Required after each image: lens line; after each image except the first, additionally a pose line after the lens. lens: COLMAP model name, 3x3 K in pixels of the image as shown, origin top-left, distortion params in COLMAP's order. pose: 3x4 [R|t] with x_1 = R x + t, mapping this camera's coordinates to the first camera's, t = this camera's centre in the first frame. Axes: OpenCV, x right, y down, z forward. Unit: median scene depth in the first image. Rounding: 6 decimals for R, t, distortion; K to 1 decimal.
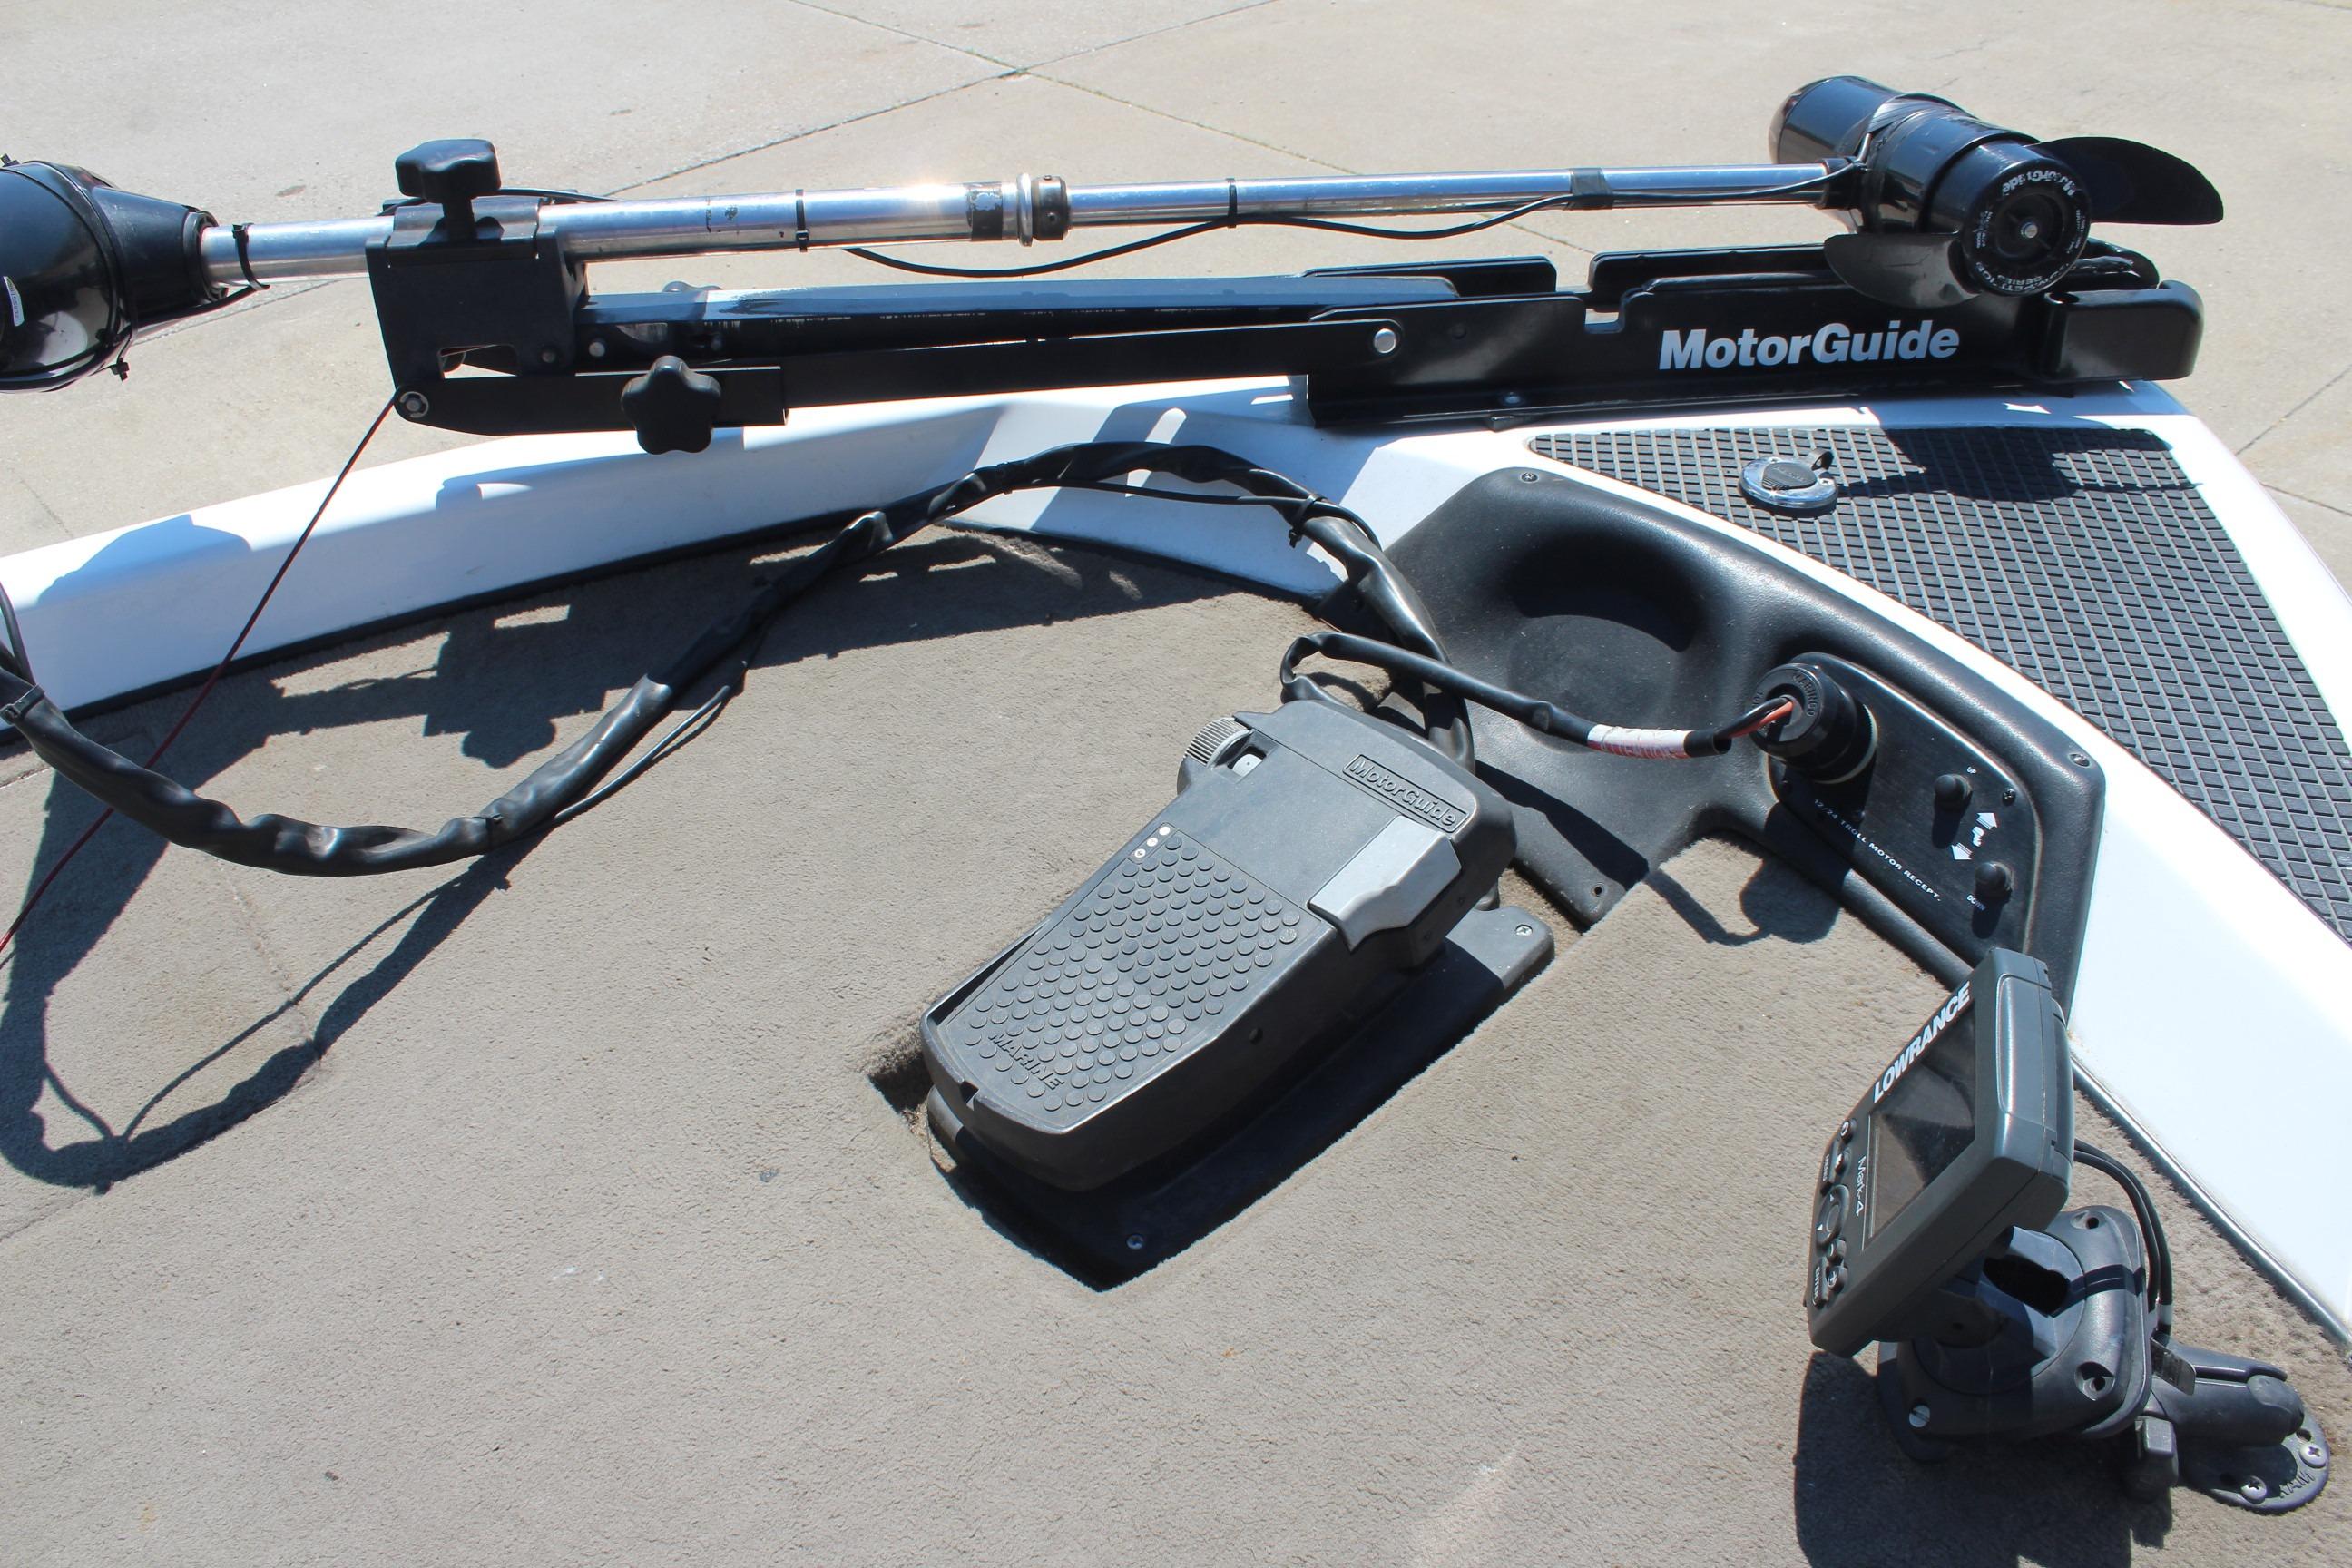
lens RADIAL K [[1931.8, 0, 1160.1], [0, 1931.8, 782.8], [0, 0, 1]] dist [-0.176179, 0.153487]
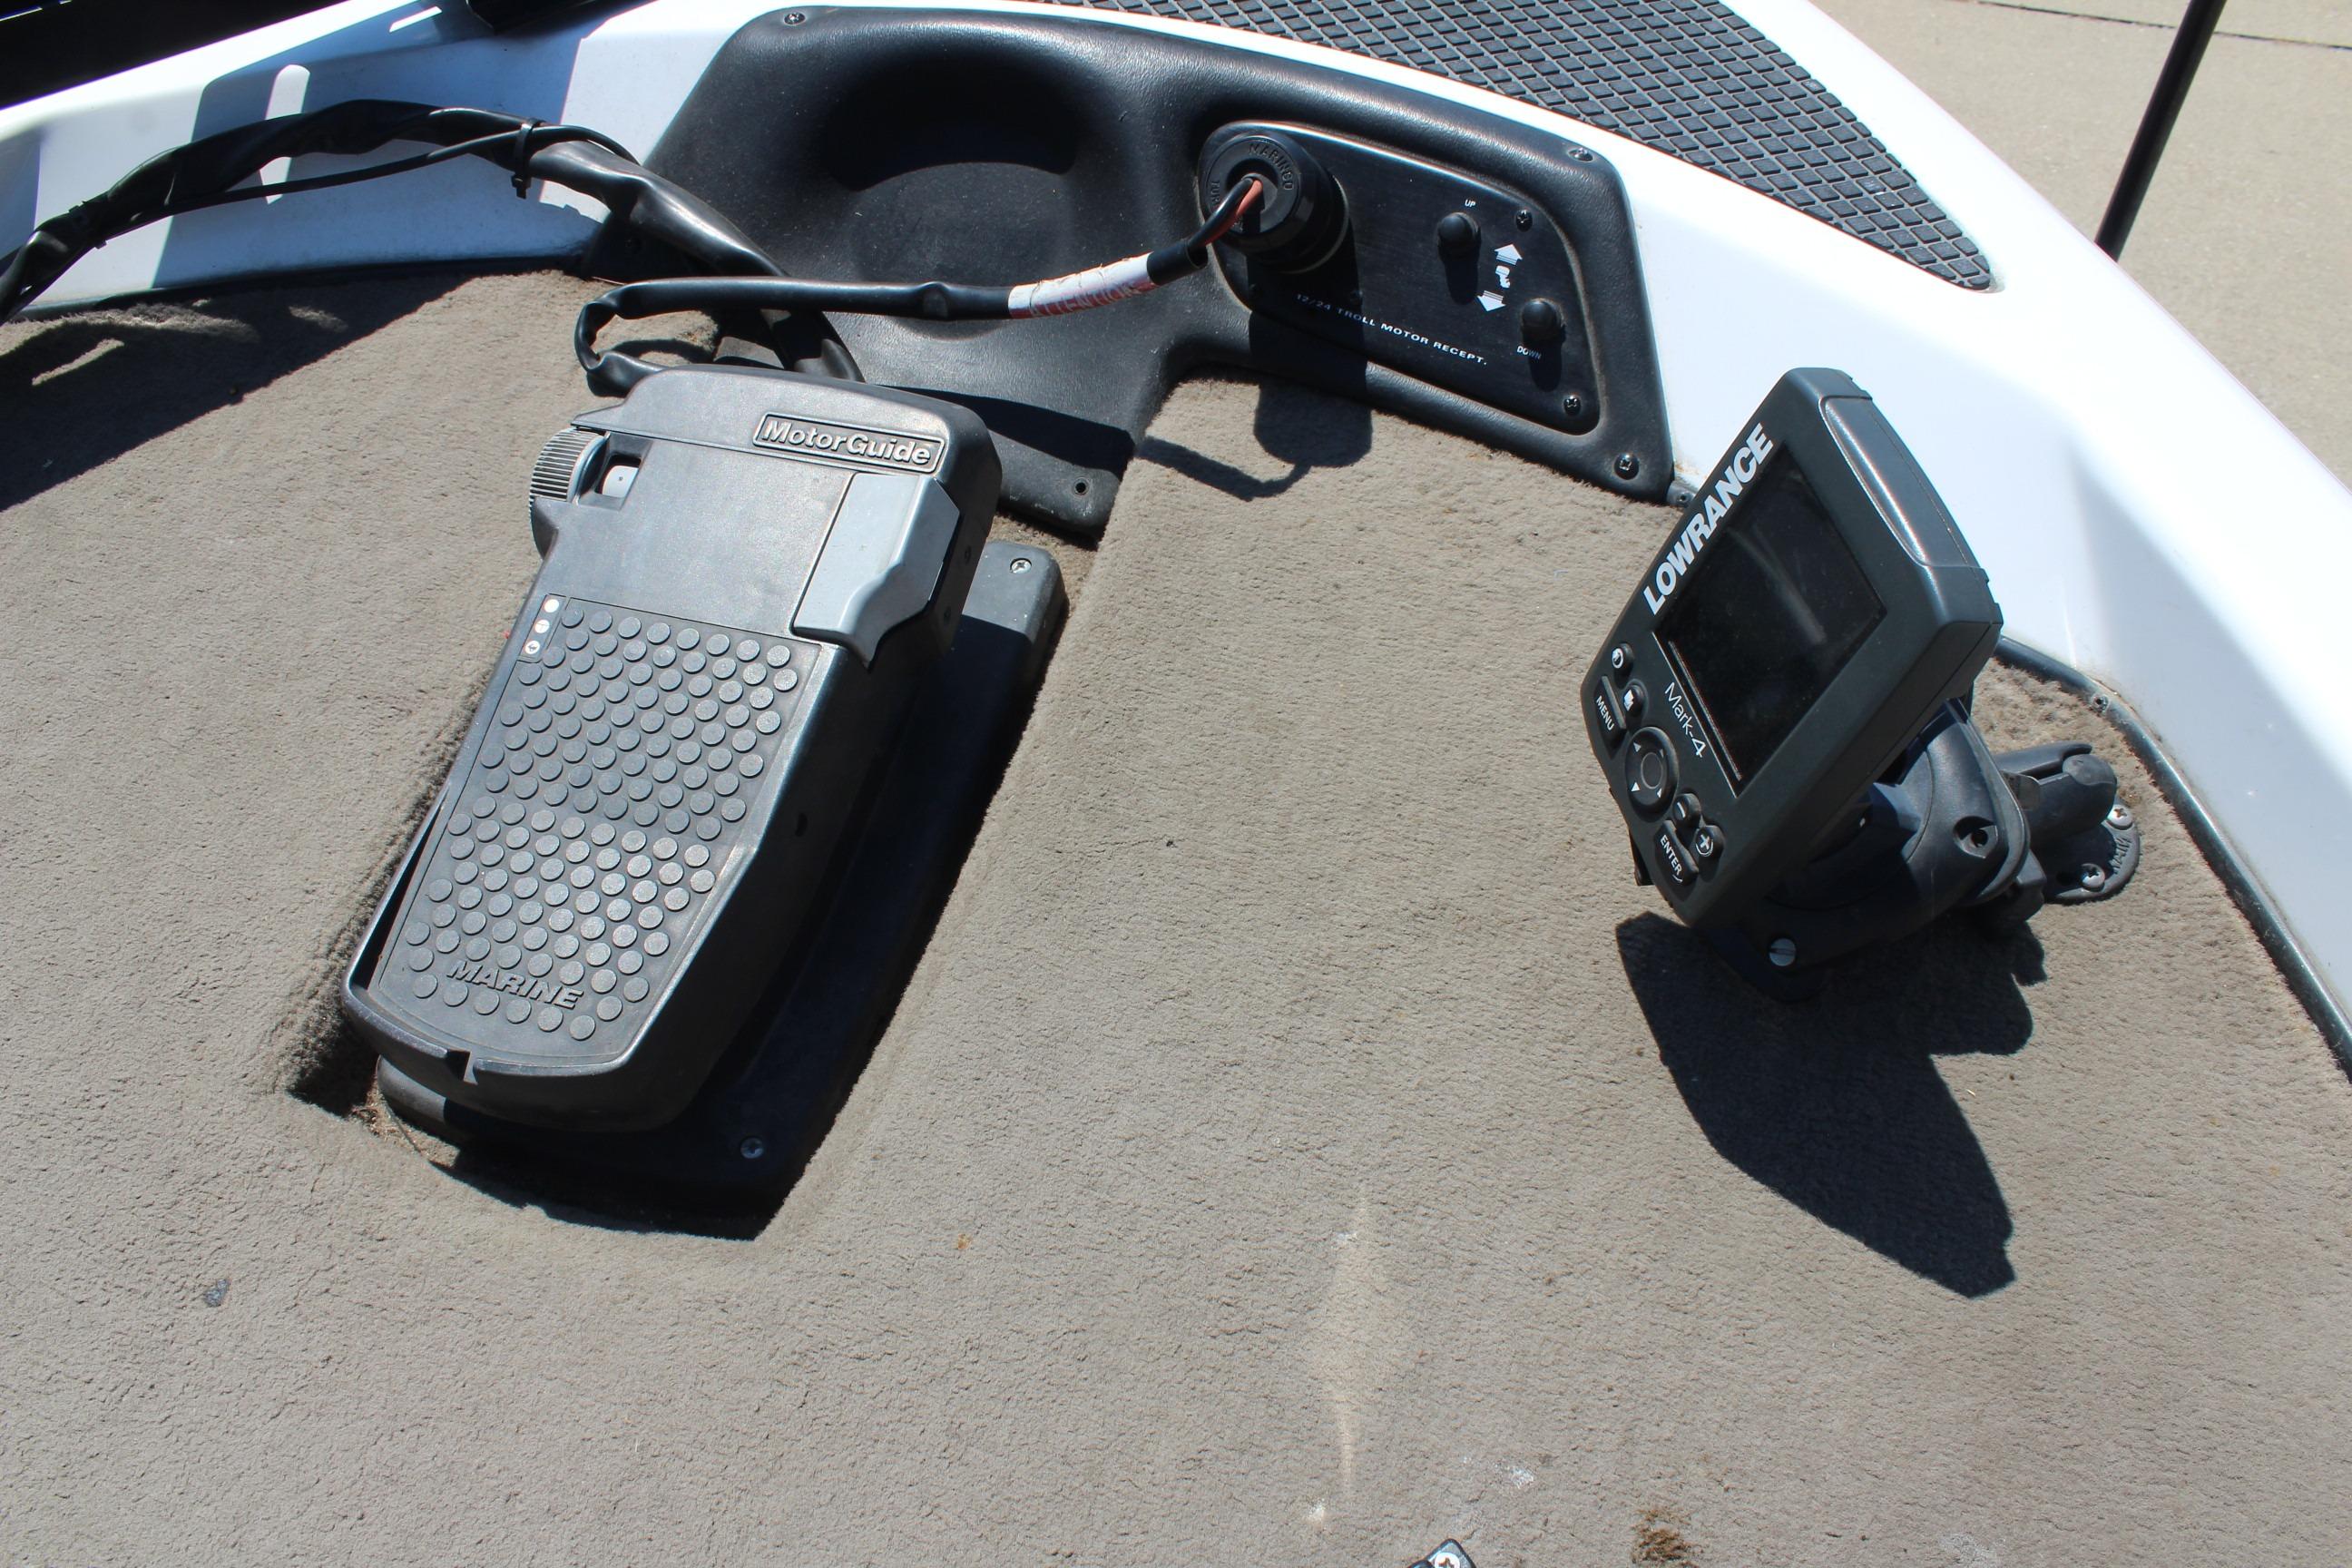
lens RADIAL K [[1931.8, 0, 1160.1], [0, 1931.8, 782.8], [0, 0, 1]] dist [-0.176179, 0.153487]
pose [[0.858605, -0.378079, 0.346199, -0.071714], [0.308250, 0.920368, 0.240632, -0.014248], [-0.409608, -0.099891, 0.906776, 0.266393]]
